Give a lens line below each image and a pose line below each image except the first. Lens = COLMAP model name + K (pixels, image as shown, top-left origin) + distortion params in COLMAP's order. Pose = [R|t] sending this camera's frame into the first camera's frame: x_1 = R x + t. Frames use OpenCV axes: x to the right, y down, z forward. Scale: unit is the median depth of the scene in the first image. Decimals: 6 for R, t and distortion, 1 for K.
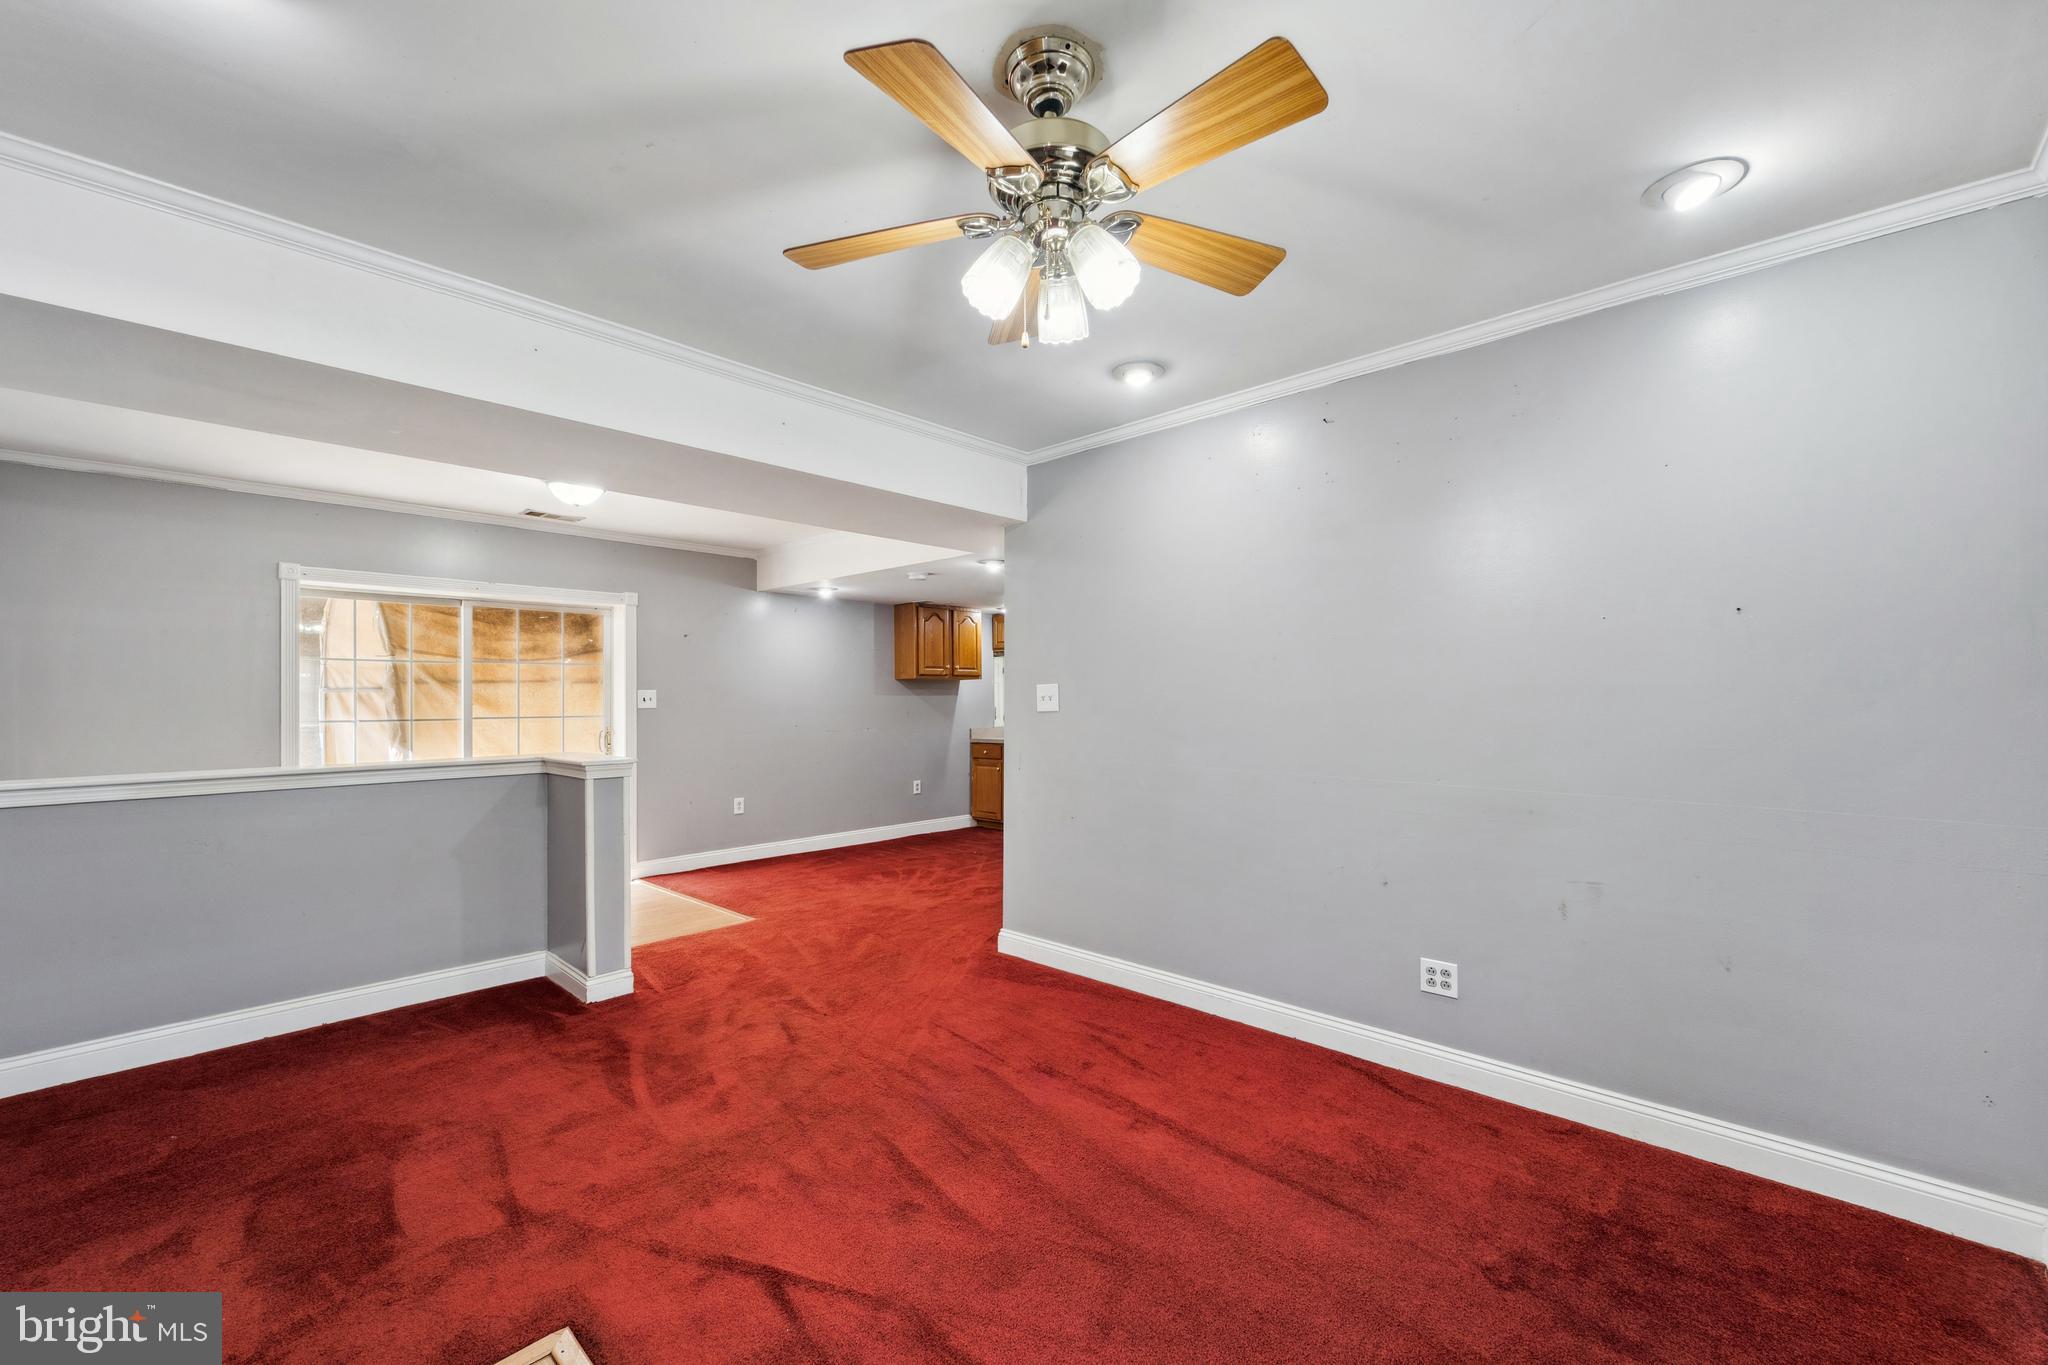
lens RADIAL K [[824.6, 0, 1031.9], [0, 824.6, 693.2], [0, 0, 1]] dist [0.000026, 0.000068]
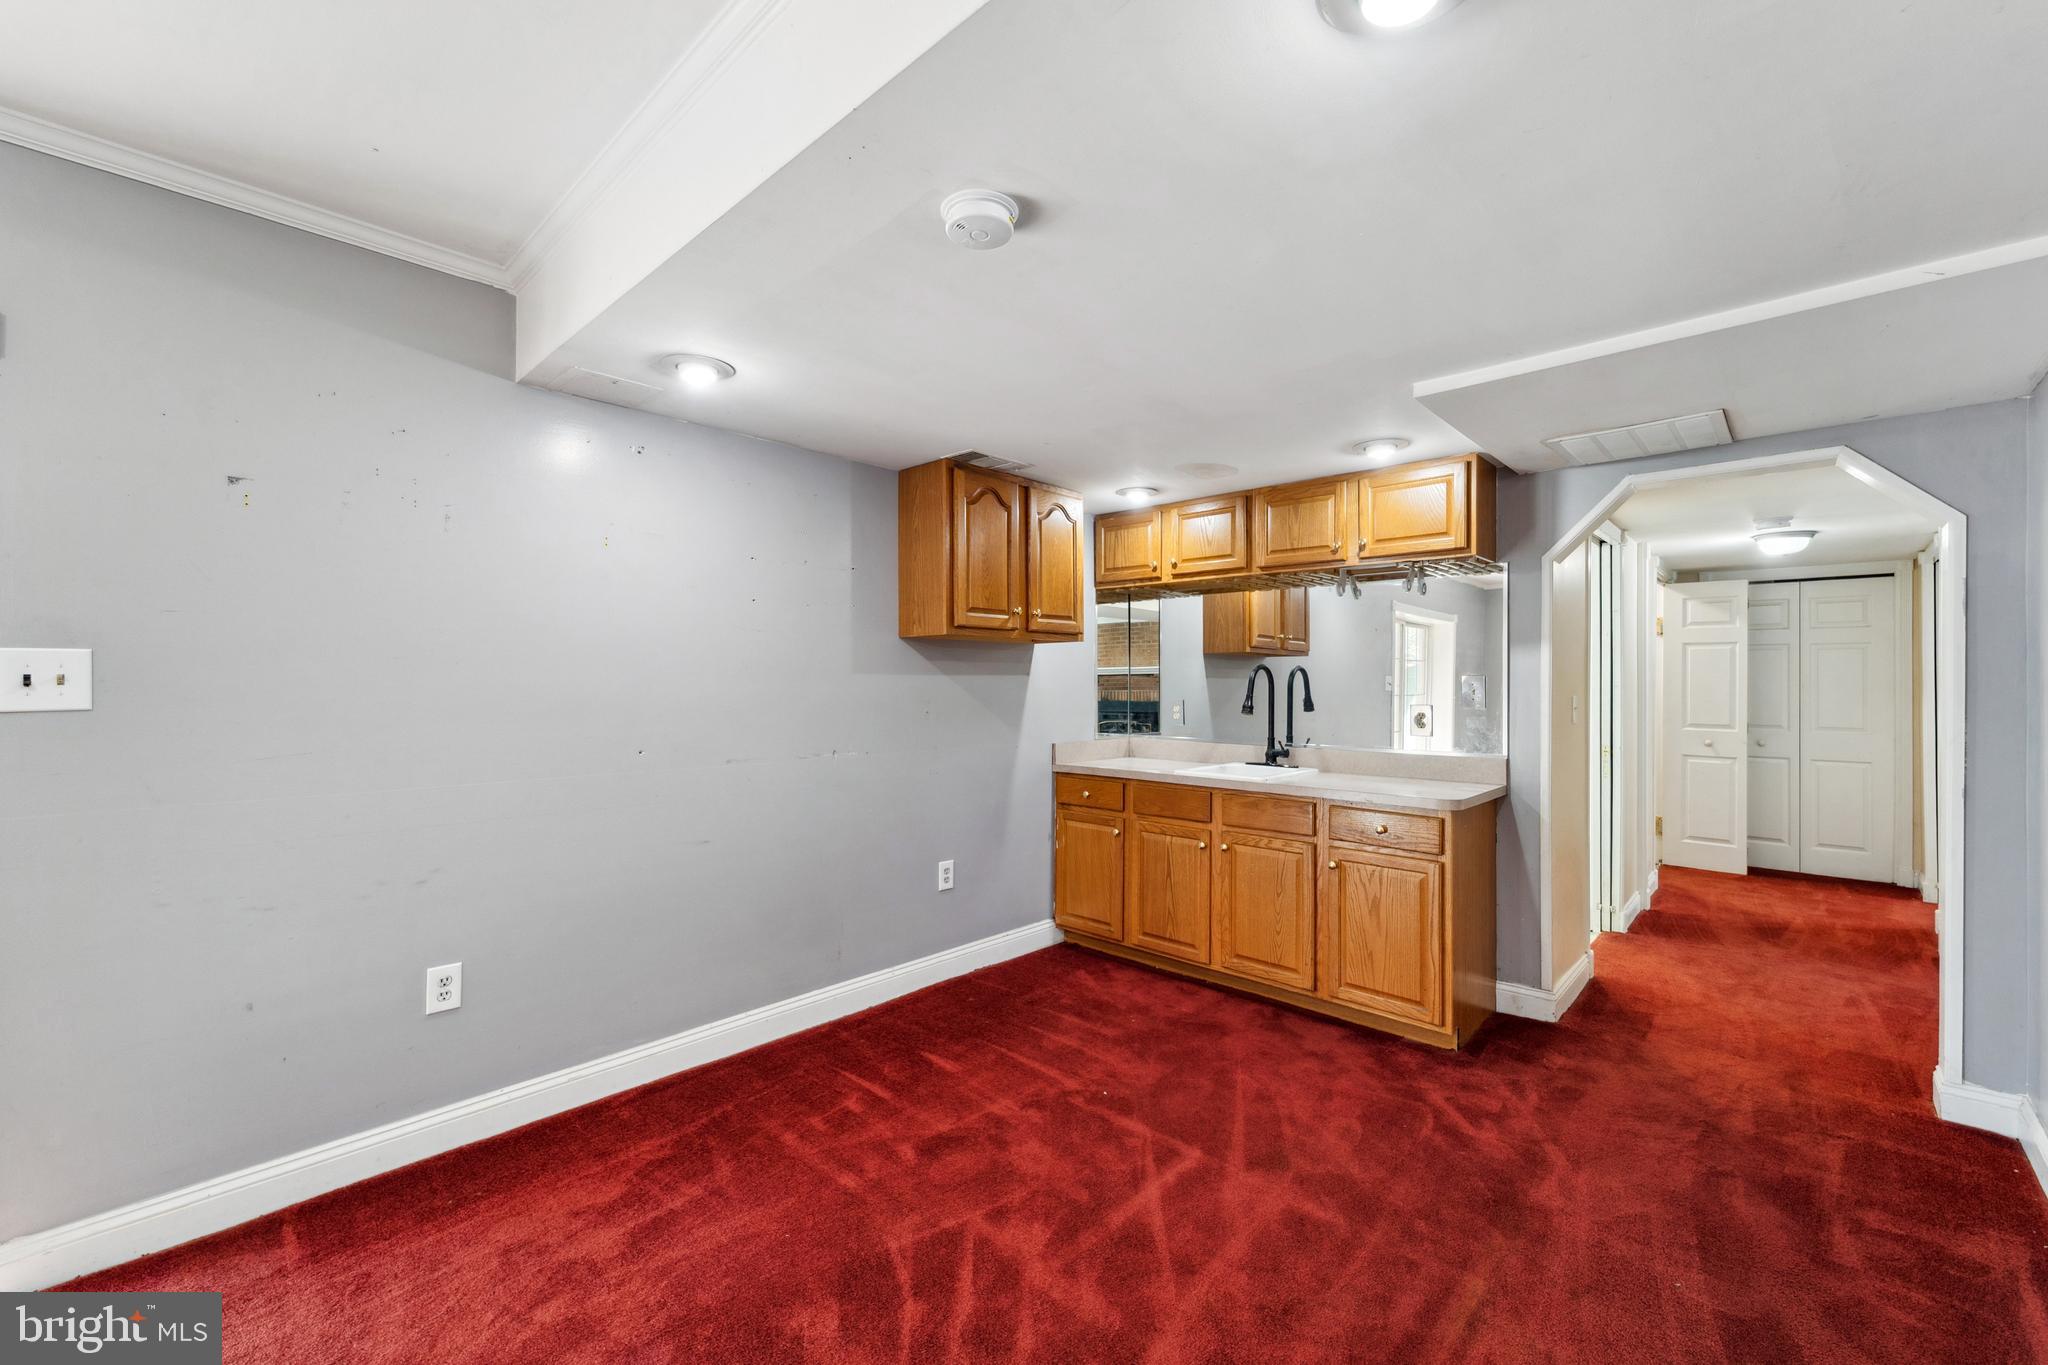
lens RADIAL K [[824.6, 0, 1020.8], [0, 824.6, 679.9], [0, 0, 1]] dist [0.000026, 0.000068]
pose [[0.999440, 0.010853, -0.031655, -0.084304], [-0.010545, 0.999896, 0.009860, 0.000573], [0.031759, -0.009521, 0.999450, 0.545078]]
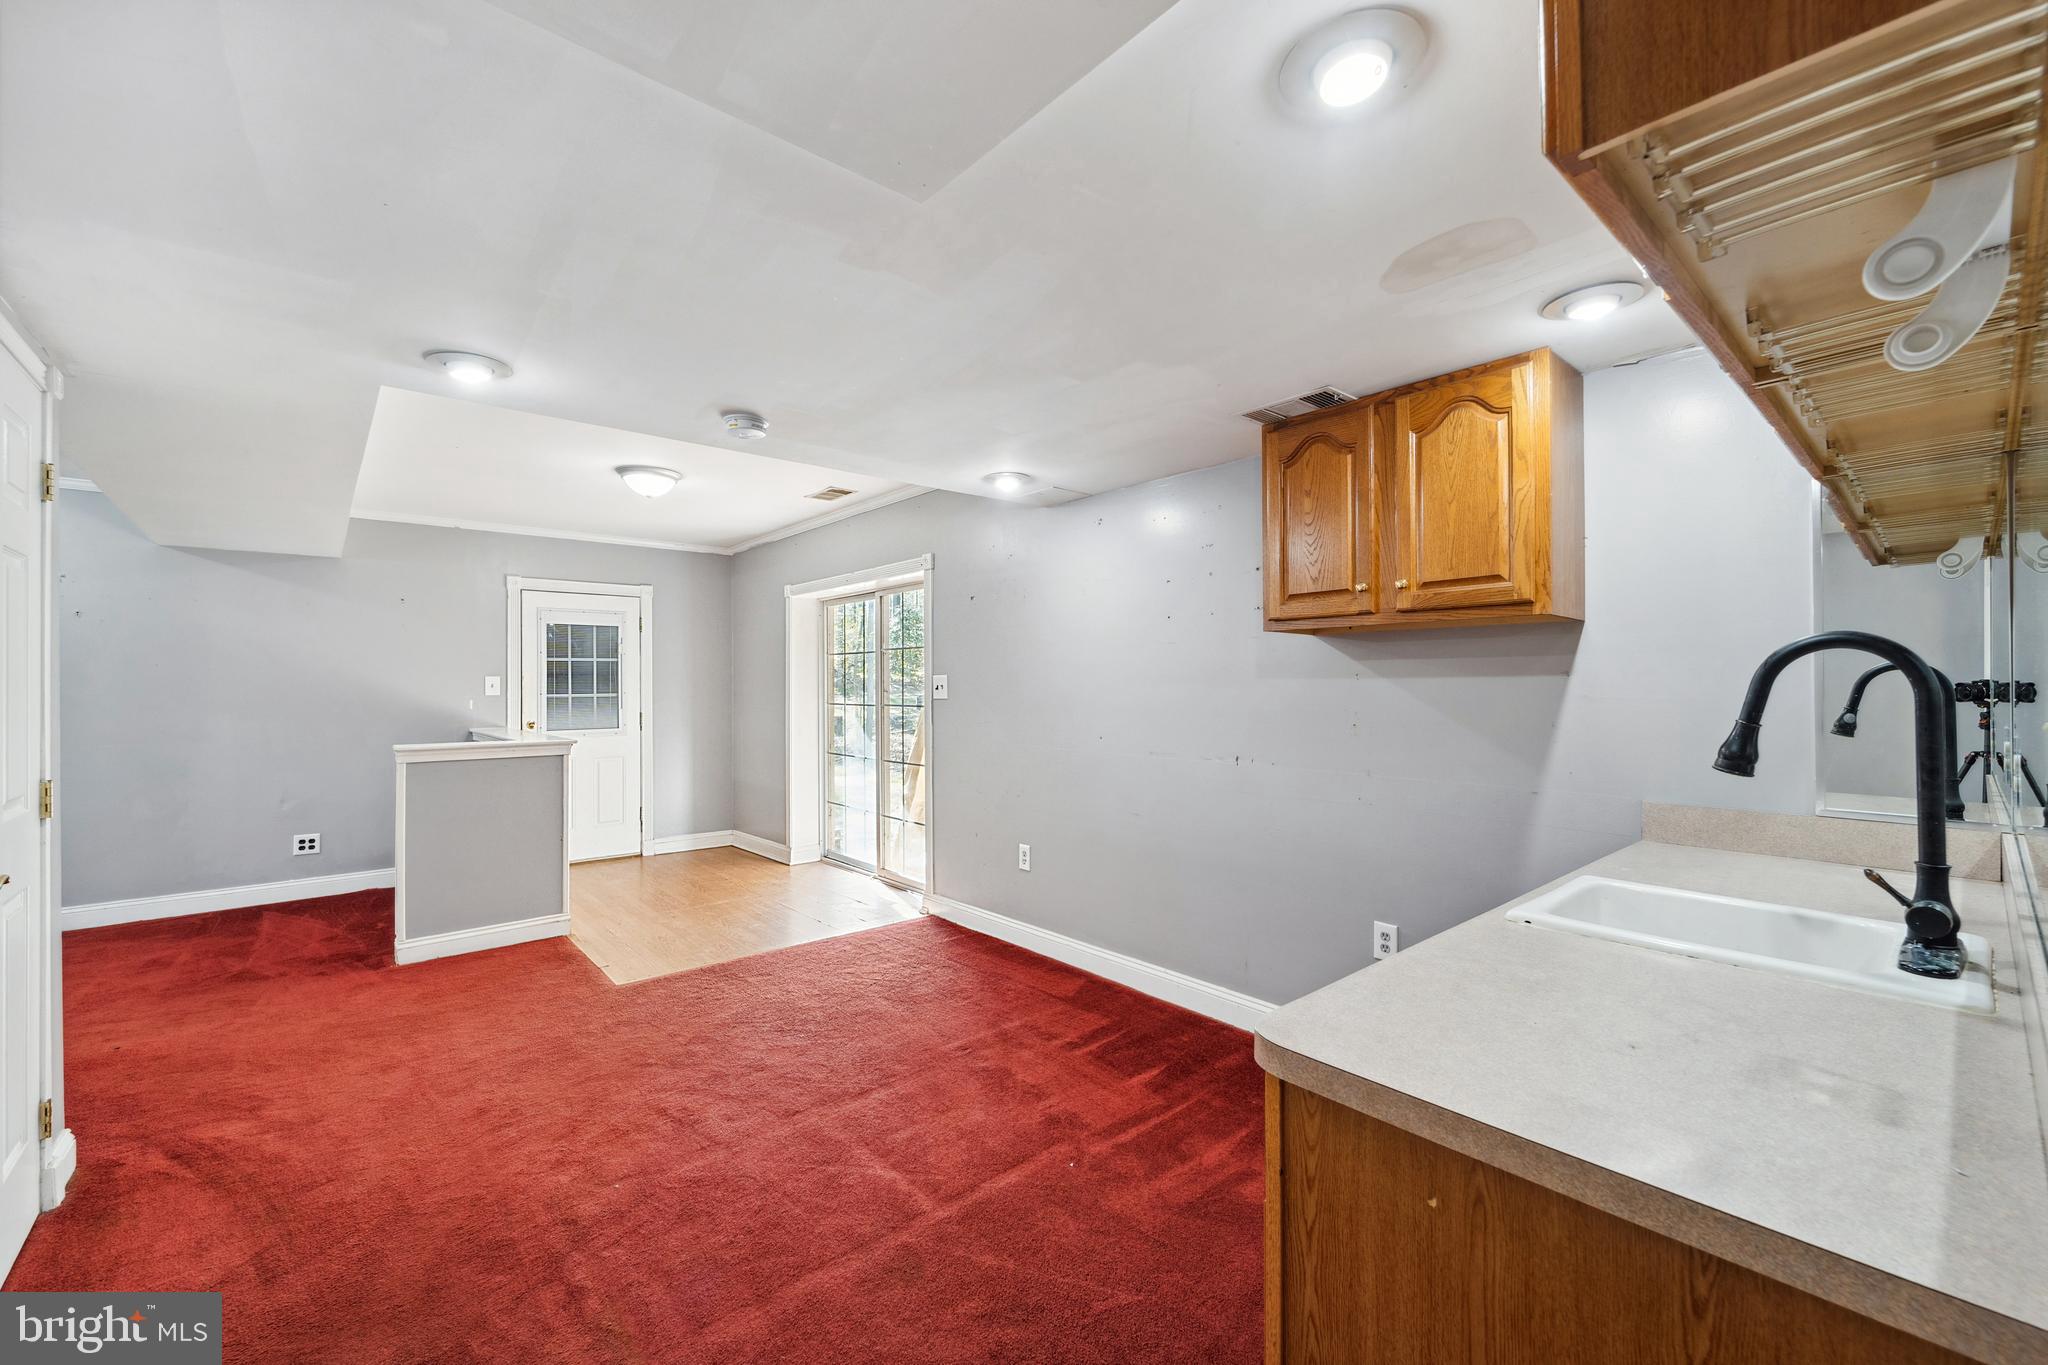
lens RADIAL K [[824.6, 0, 1029.8], [0, 824.6, 685.8], [0, 0, 1]] dist [0.000026, 0.000068]
pose [[-0.125959, 0.006722, -0.992013, 0.218697], [0.012220, 0.999912, 0.005224, 0.002531], [0.991960, -0.011464, -0.126030, 0.893395]]
